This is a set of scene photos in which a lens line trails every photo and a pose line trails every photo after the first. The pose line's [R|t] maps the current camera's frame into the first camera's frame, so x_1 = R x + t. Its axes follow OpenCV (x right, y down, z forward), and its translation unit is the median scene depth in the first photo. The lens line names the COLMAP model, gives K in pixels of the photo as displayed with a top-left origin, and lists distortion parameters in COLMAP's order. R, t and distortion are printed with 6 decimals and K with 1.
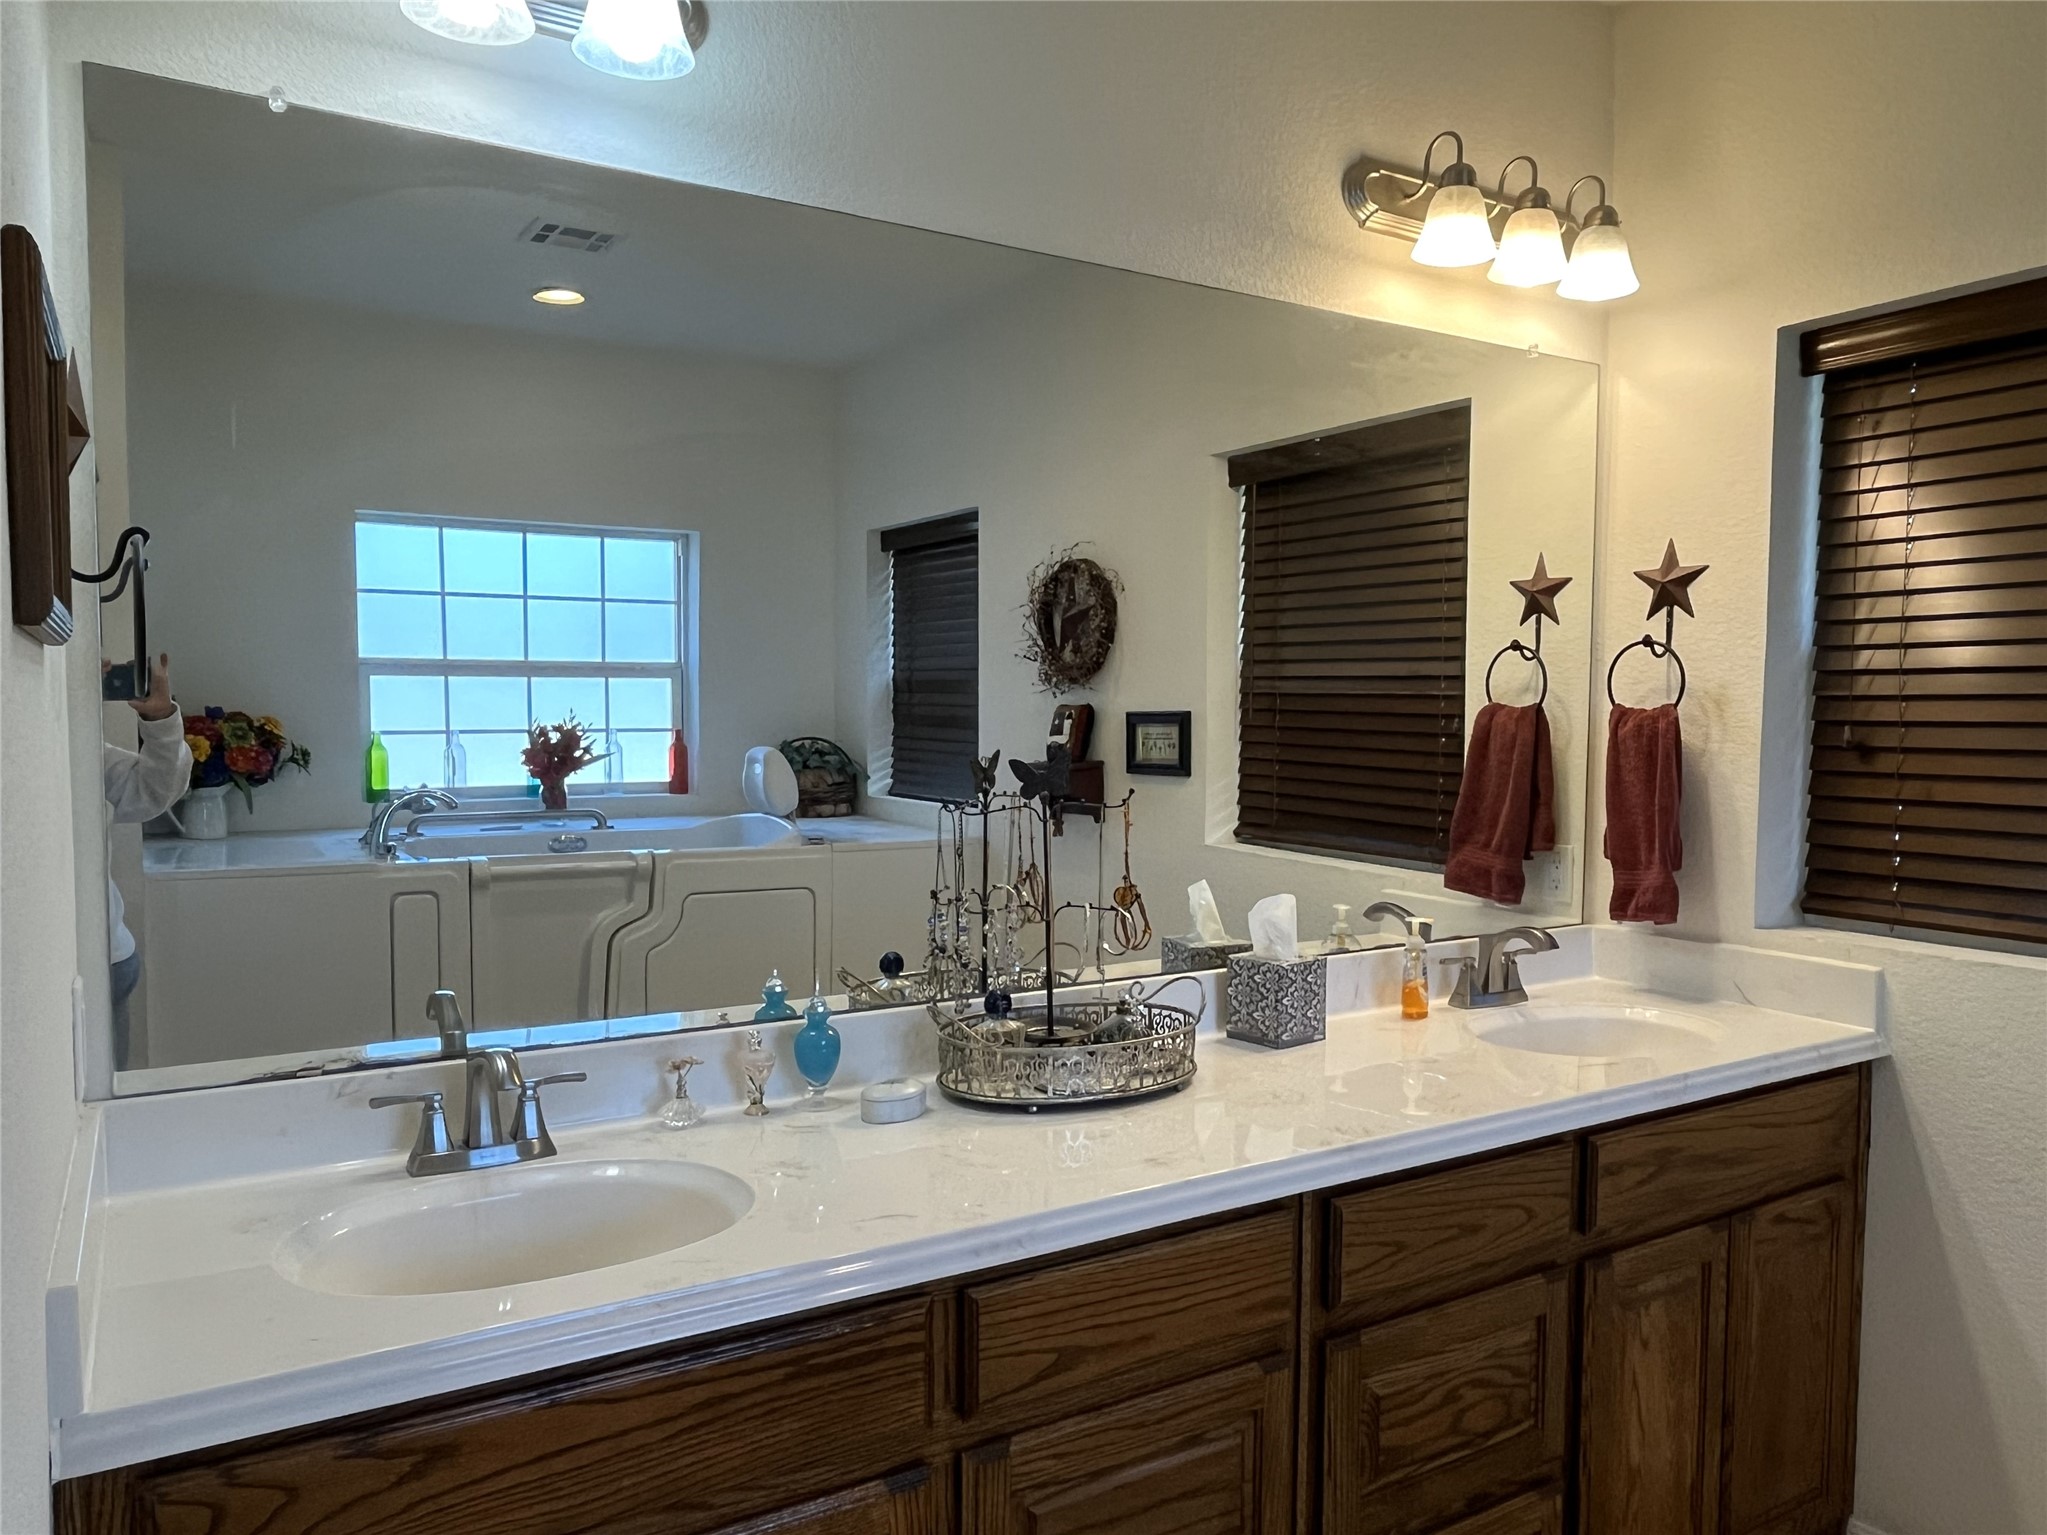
lens RADIAL K [[1408.0, 0, 1027.0], [0, 1408.0, 779.0], [0, 0, 1]] dist [-0.019685, 0.000183]
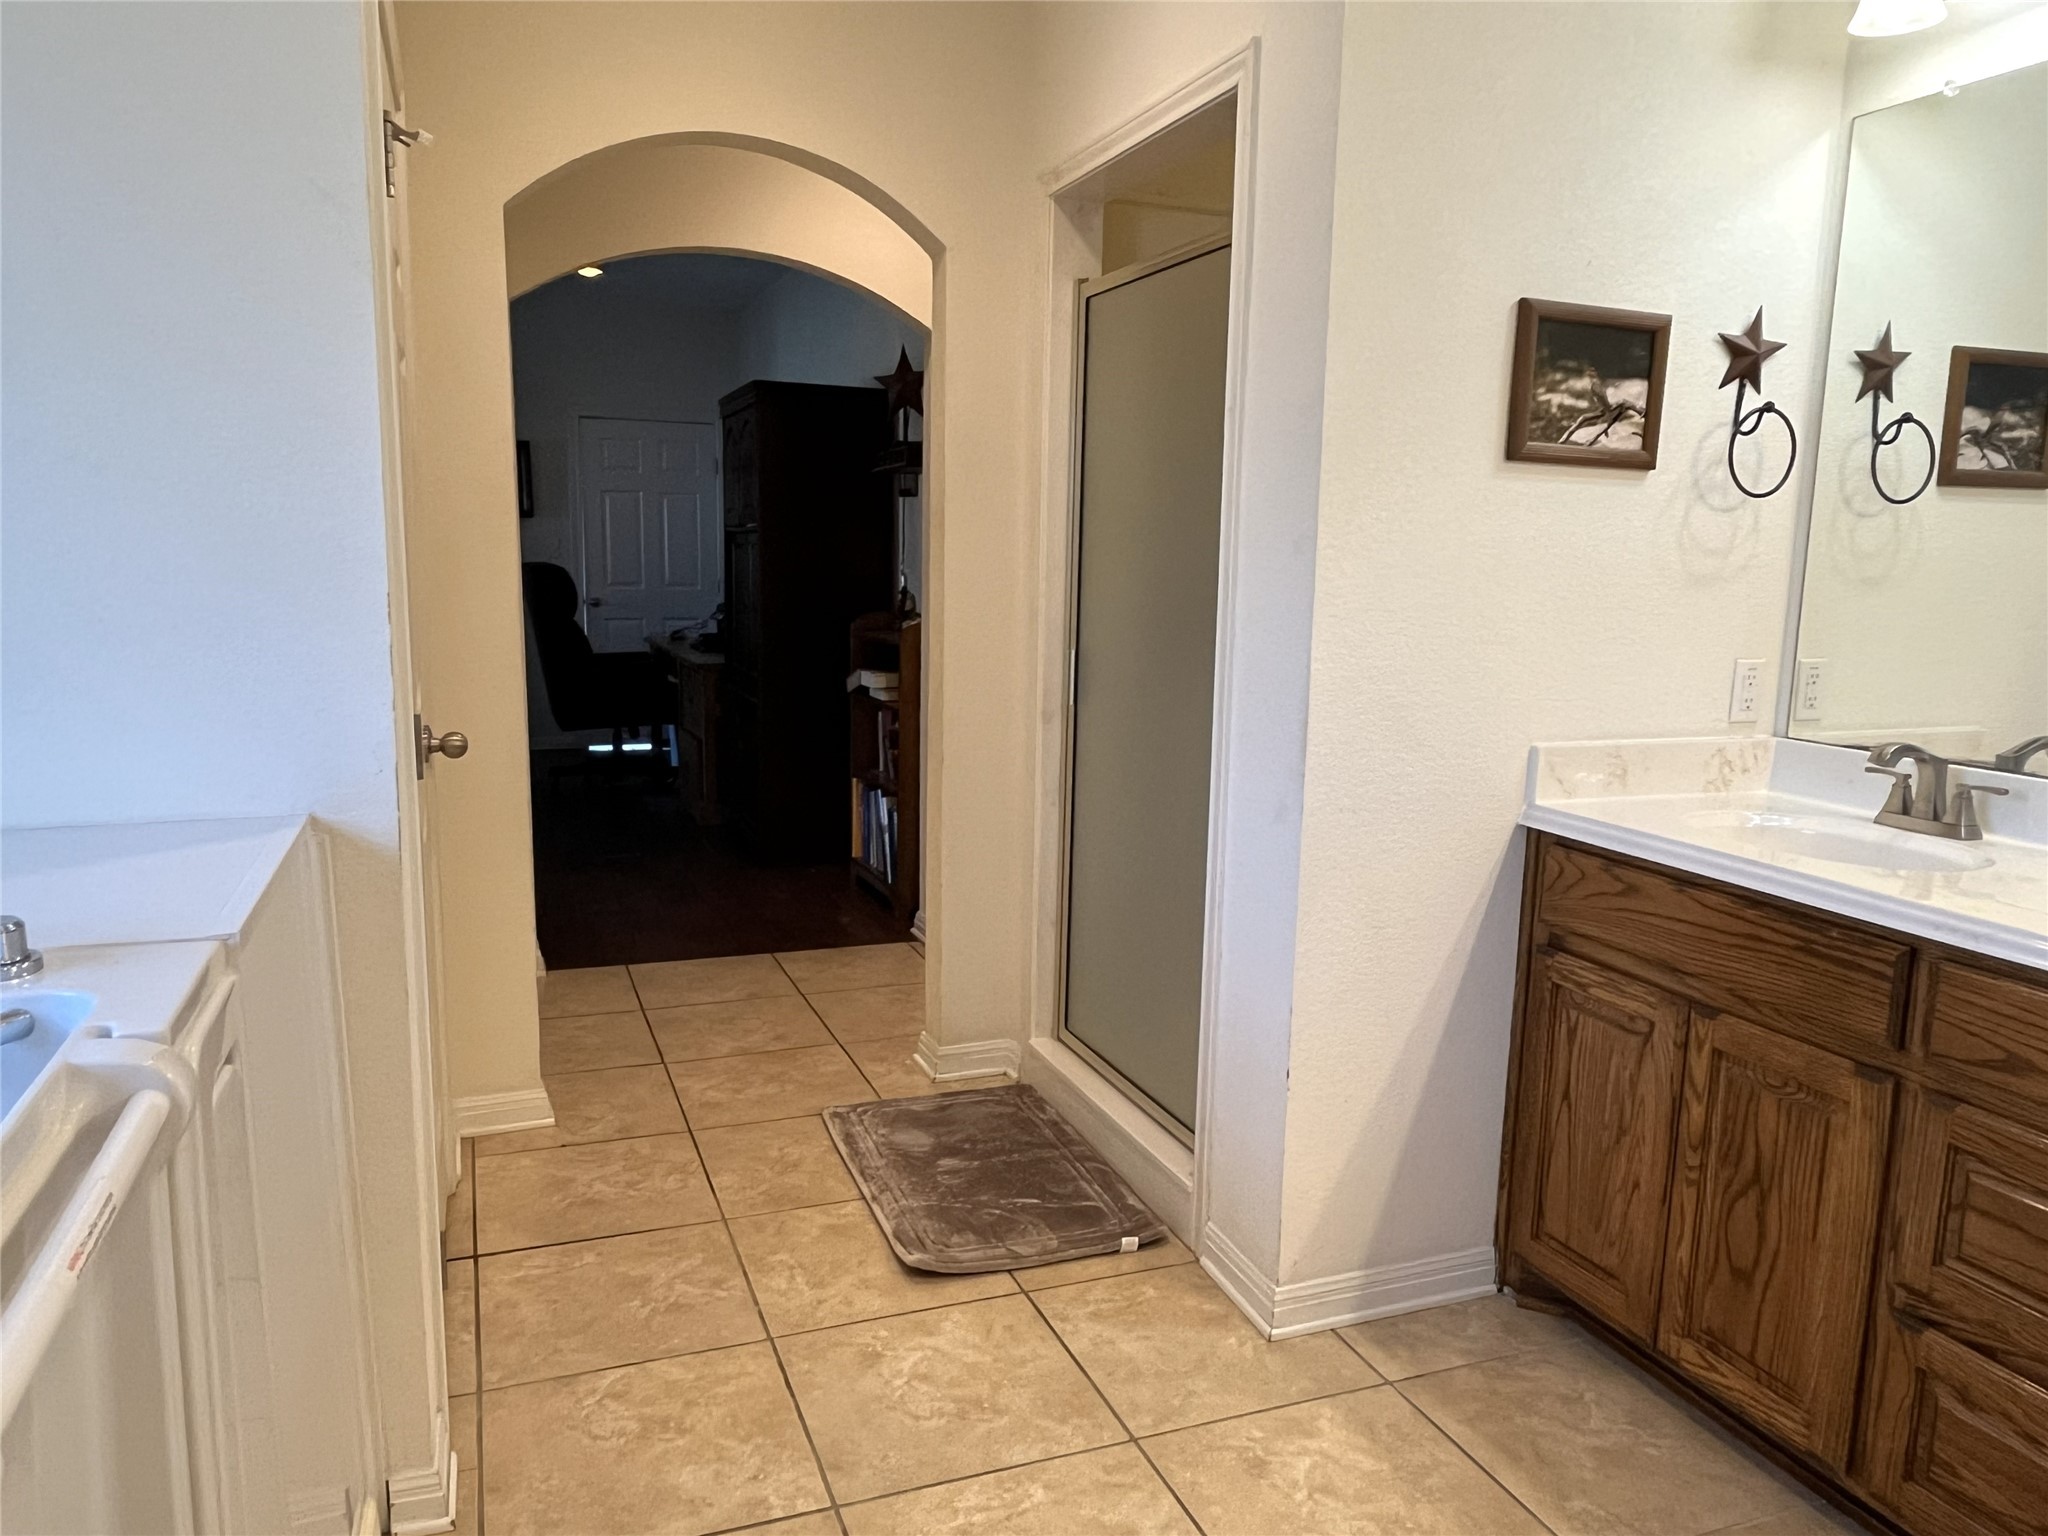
lens RADIAL K [[1408.7, 0, 1022.7], [0, 1408.7, 768.5], [0, 0, 1]] dist [-0.019685, 0.000183]
pose [[-0.192105, 0.142160, -0.971023, 1.330034], [-0.069729, 0.984974, 0.157998, 0.062108], [0.978894, 0.098061, -0.179306, 0.427752]]
